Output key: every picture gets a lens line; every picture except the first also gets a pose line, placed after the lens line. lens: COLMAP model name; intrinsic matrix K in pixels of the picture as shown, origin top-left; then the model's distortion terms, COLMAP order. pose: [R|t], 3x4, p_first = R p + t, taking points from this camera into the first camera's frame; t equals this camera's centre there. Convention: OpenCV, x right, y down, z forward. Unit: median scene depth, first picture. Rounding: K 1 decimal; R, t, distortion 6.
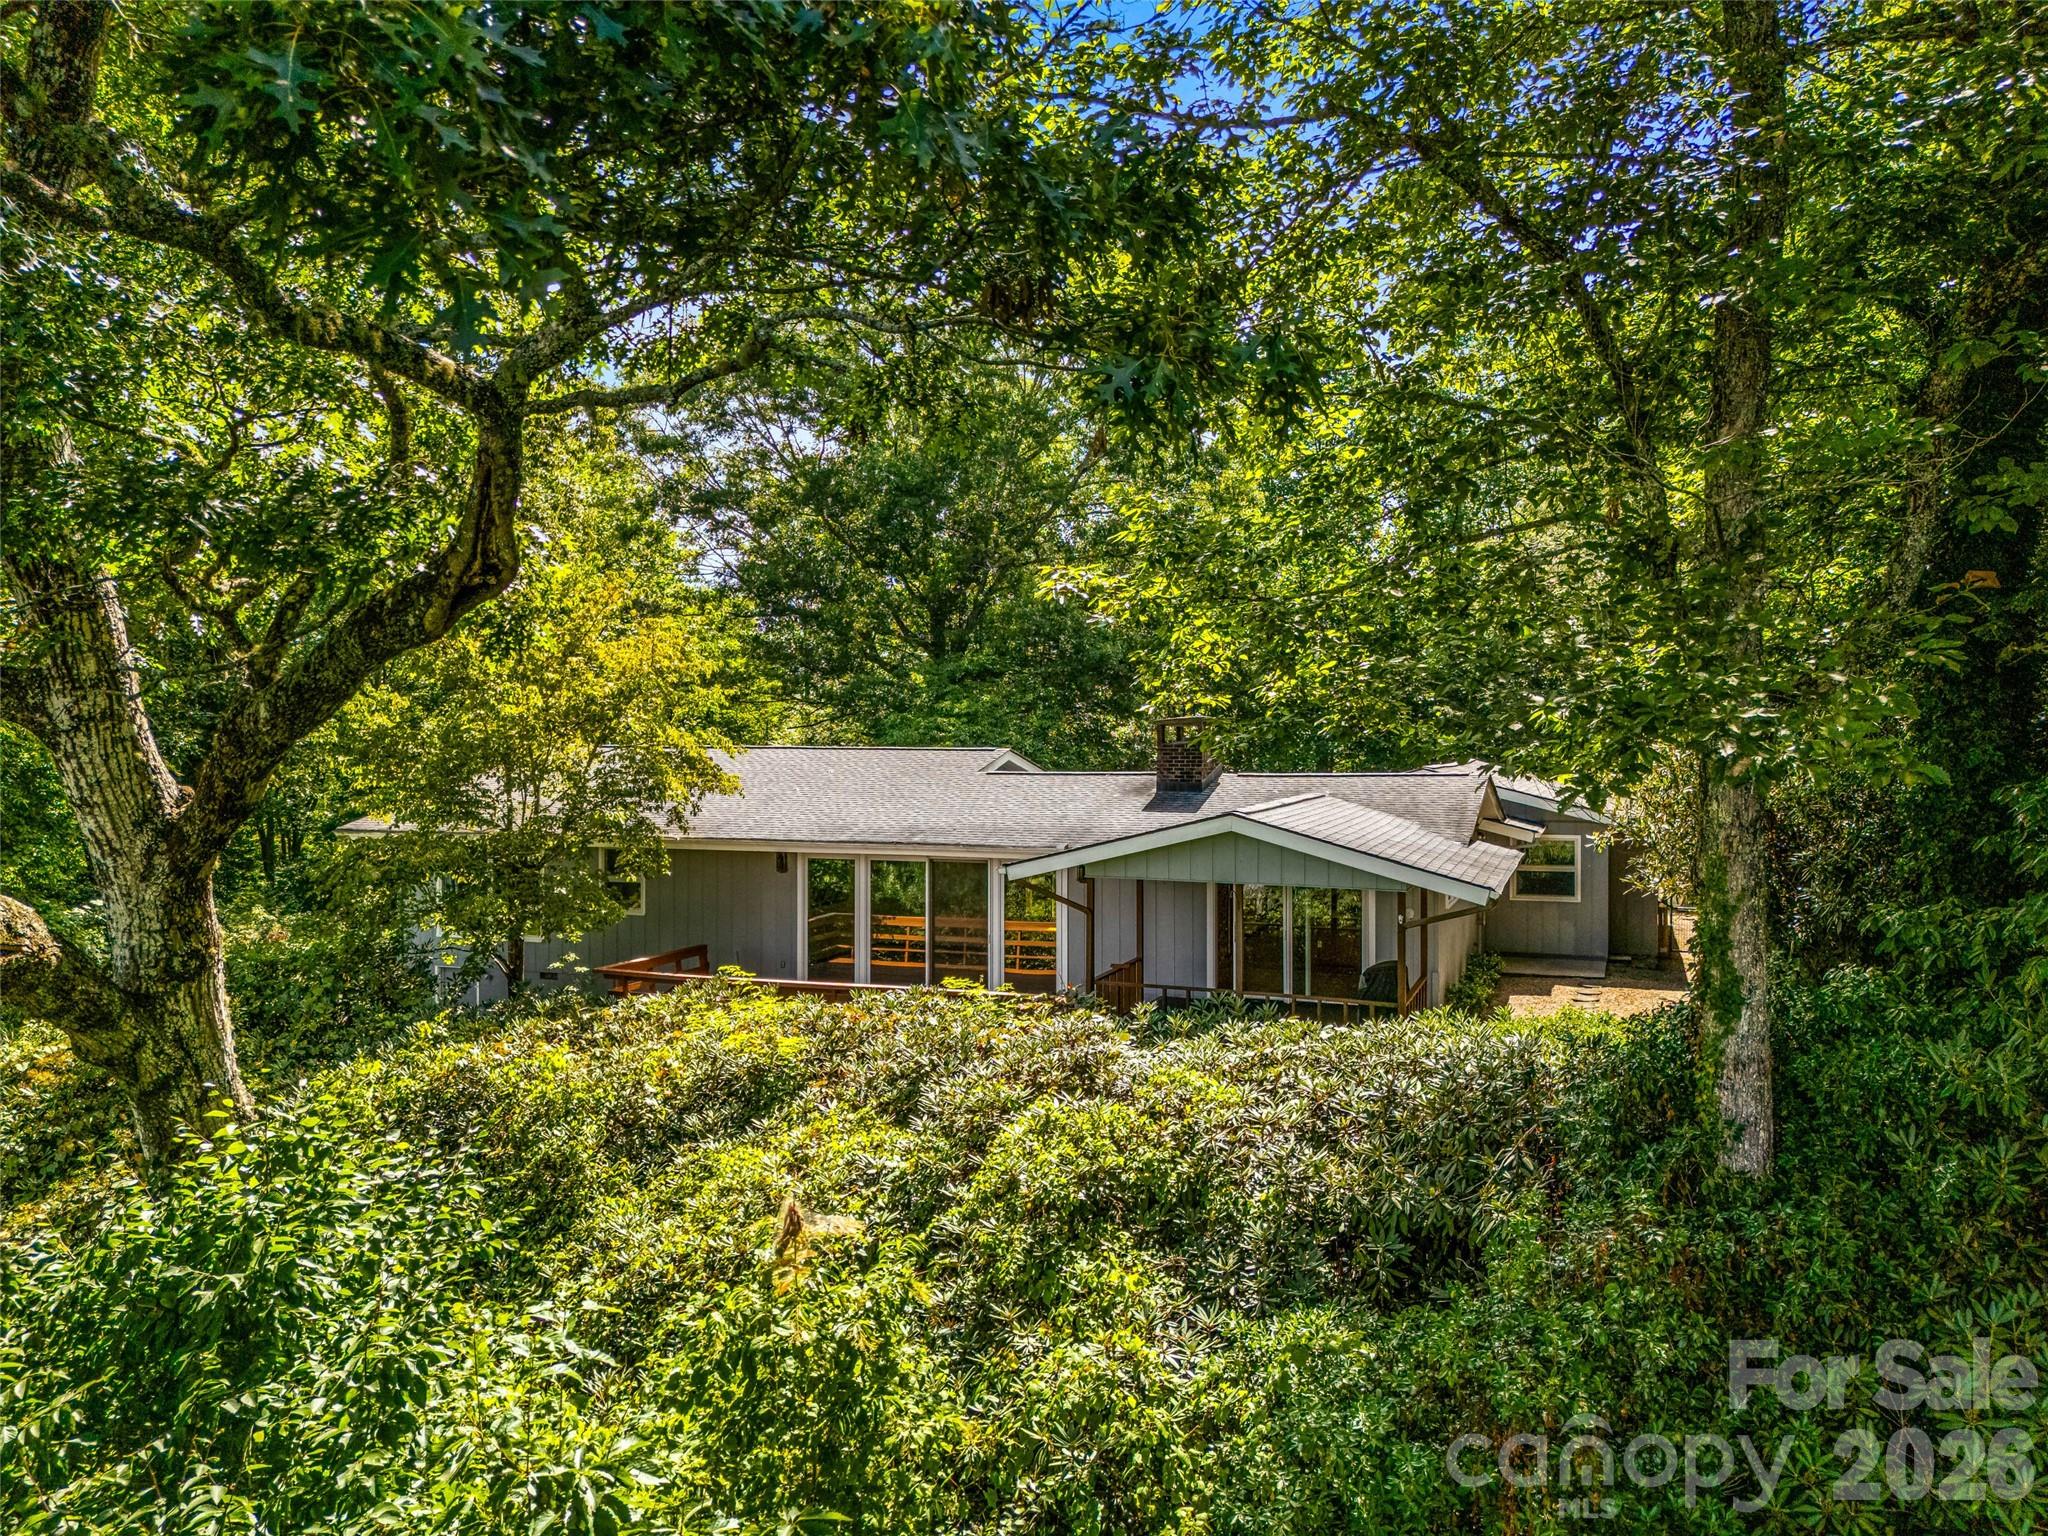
lens RADIAL K [[1451.1, 0, 1024.0], [0, 1451.1, 768.0], [0, 0, 1]] dist [0.065855, -0.057844]
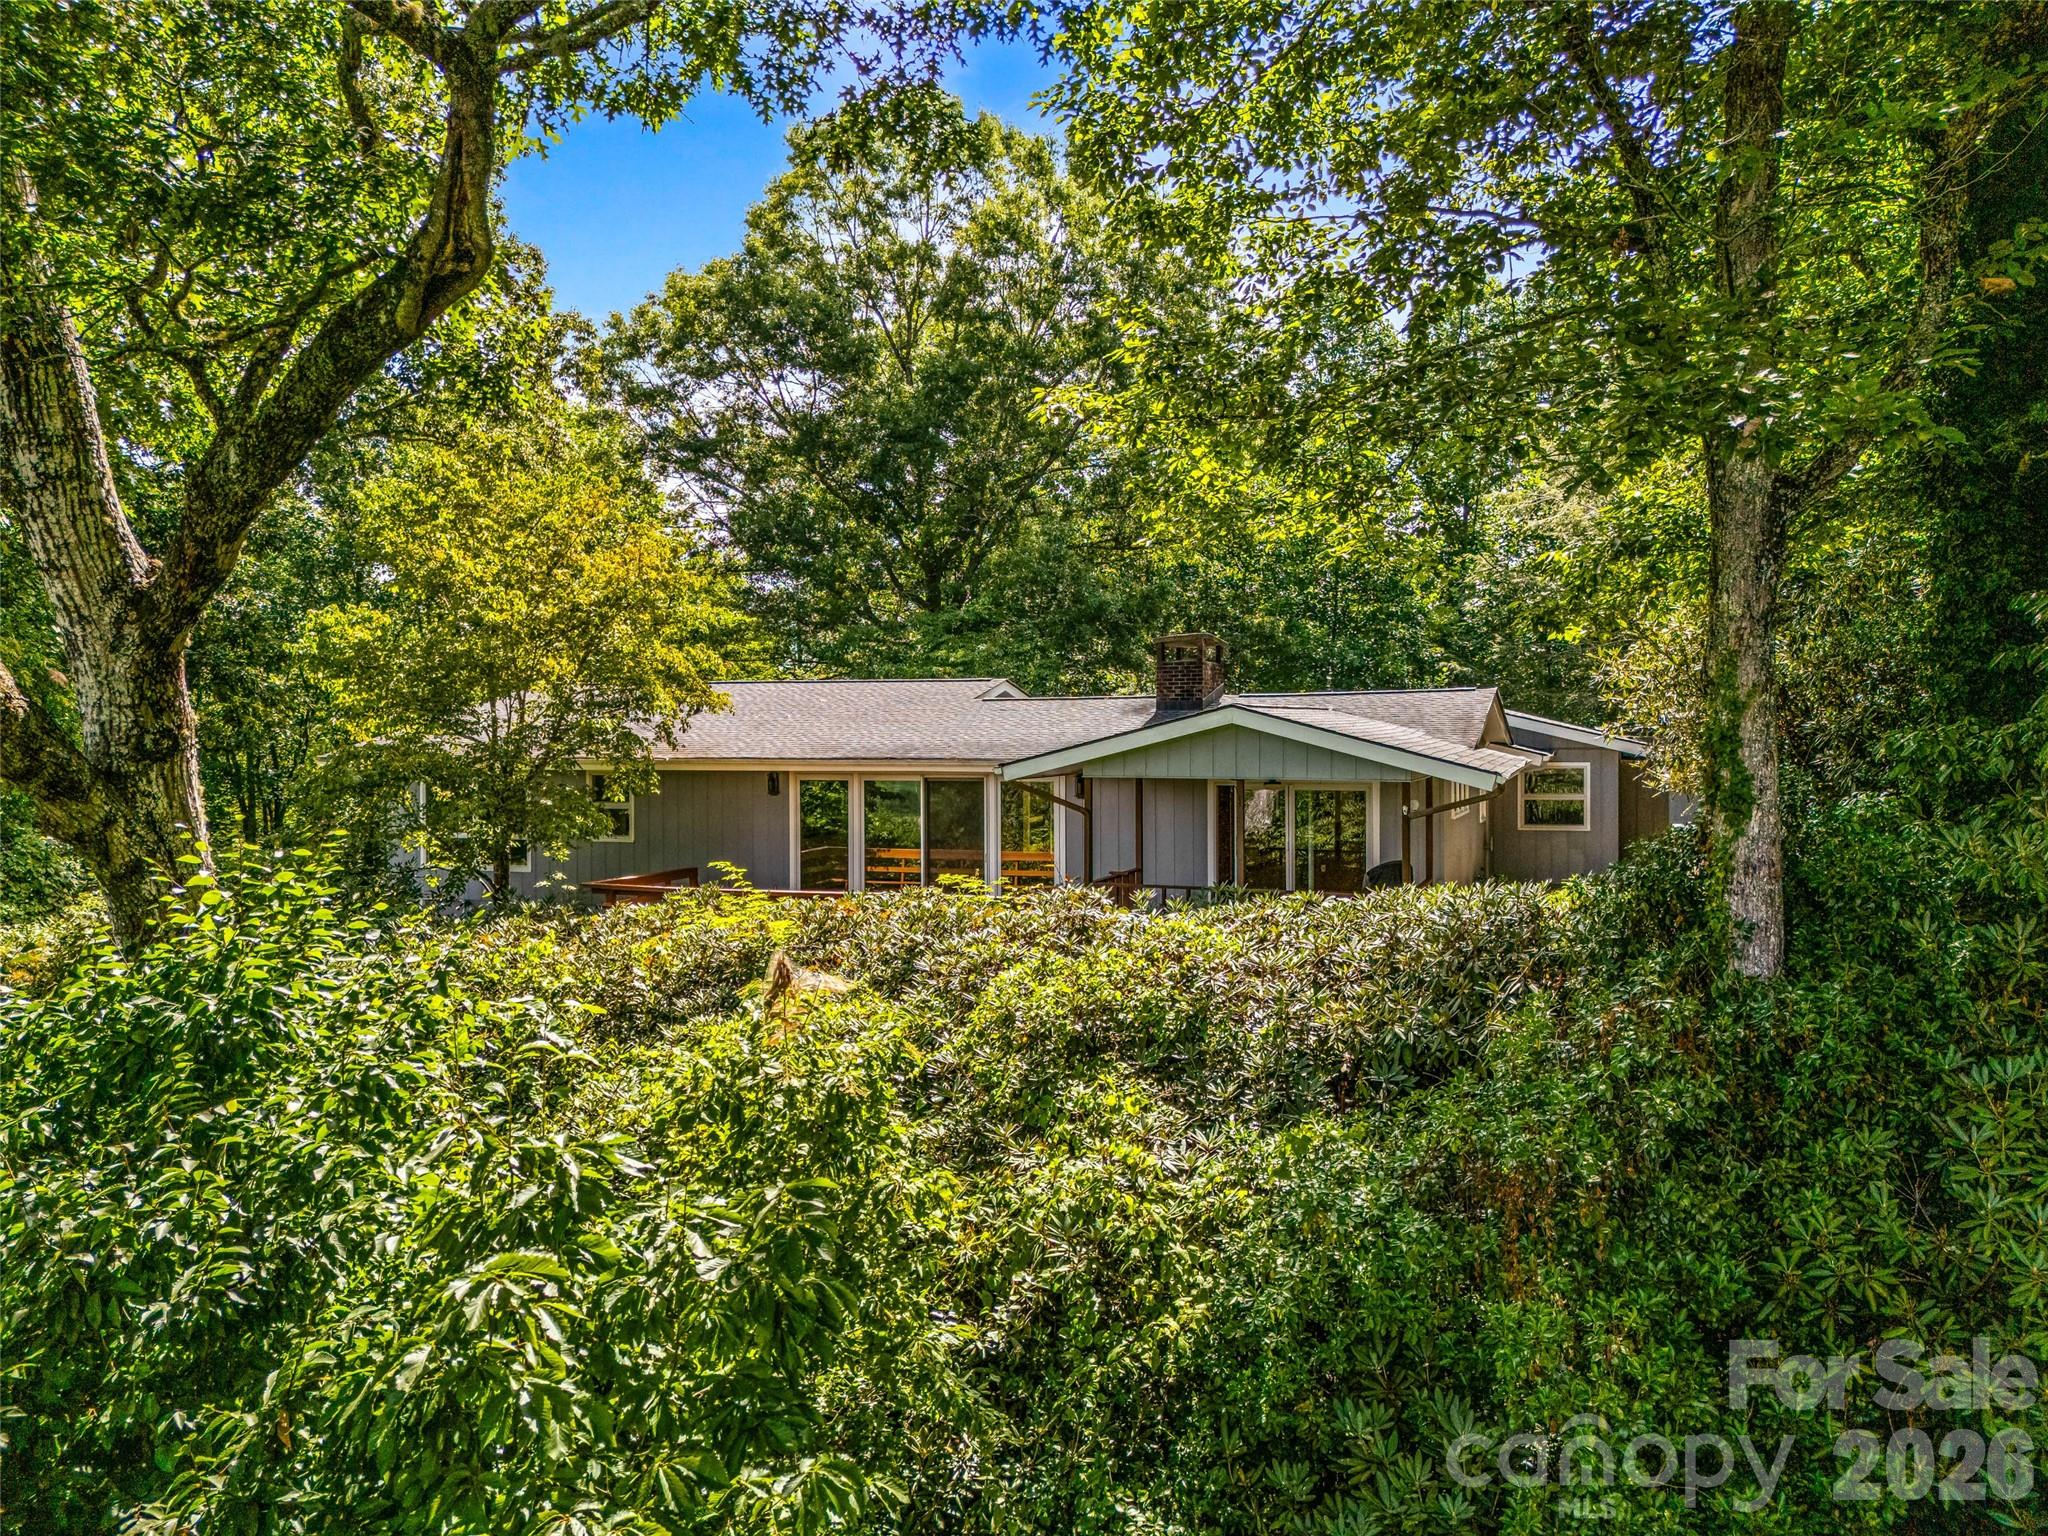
lens RADIAL K [[1481.3, 0, 1024.0], [0, 1481.3, 768.0], [0, 0, 1]] dist [0.068579, -0.060952]
pose [[0.999993, -0.003543, 0.000889, 0.002570], [0.003541, 0.999990, 0.002663, 0.109796], [-0.000898, -0.002660, 0.999996, 0.002672]]
